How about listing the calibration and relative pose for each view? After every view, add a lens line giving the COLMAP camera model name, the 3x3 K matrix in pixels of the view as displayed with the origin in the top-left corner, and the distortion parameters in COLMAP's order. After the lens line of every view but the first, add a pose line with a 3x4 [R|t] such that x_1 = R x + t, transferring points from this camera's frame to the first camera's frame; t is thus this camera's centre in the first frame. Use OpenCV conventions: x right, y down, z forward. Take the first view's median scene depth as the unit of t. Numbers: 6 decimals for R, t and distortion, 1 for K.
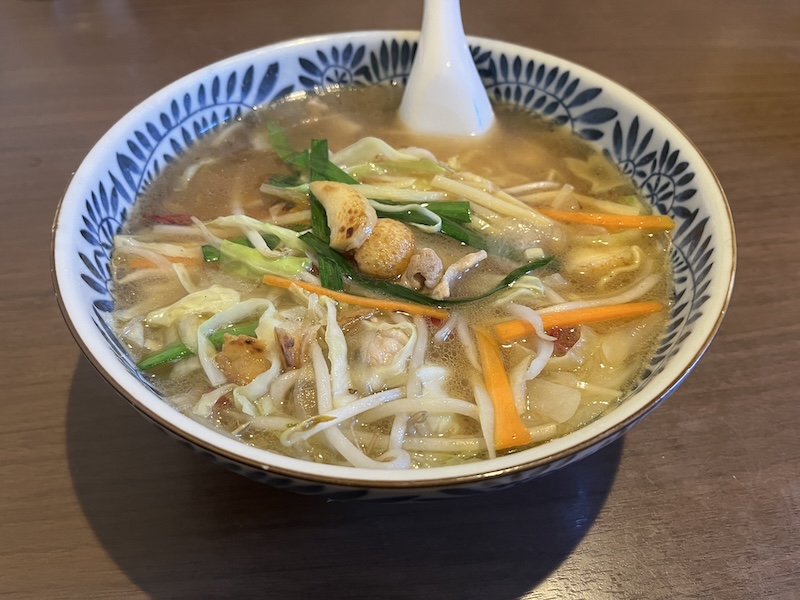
lens RADIAL K [[660.7, 0, 400.0], [0, 660.7, 300.0], [0, 0, 1]] dist [-0.007812, -0.015057]
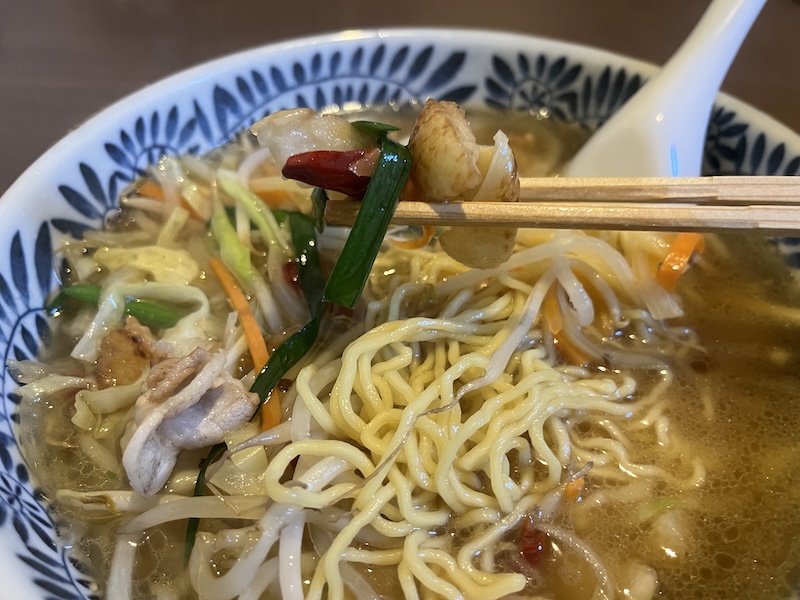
lens RADIAL K [[660.7, 0, 400.0], [0, 660.7, 300.0], [0, 0, 1]] dist [-0.007812, -0.015057]
pose [[0.801034, 0.424512, -0.422059, 0.219439], [-0.442124, 0.894880, 0.060965, -0.110783], [0.403573, 0.137767, 0.904516, 0.301118]]
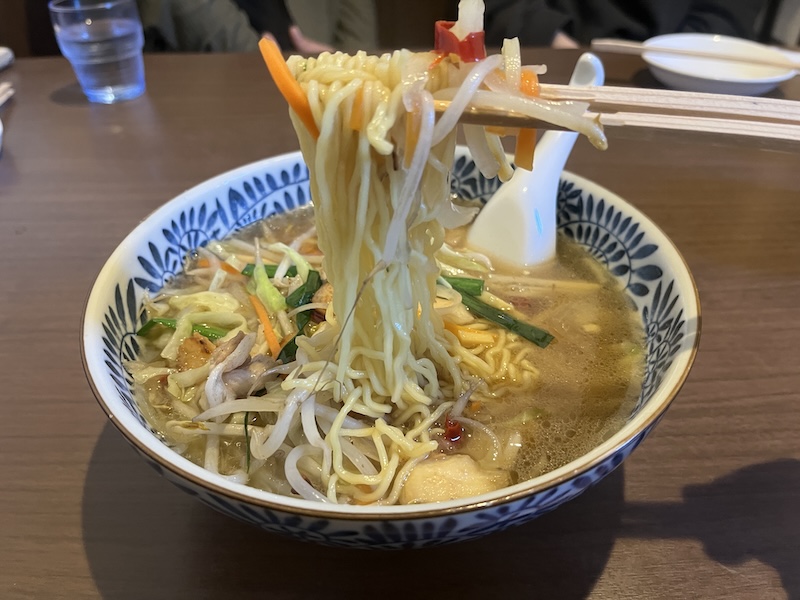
lens RADIAL K [[660.7, 0, 400.0], [0, 660.7, 300.0], [0, 0, 1]] dist [-0.007812, -0.015057]
pose [[0.855779, 0.295509, -0.424637, 0.396973], [-0.368820, 0.924083, -0.100211, -0.012615], [0.362787, 0.242373, 0.899800, 0.017877]]
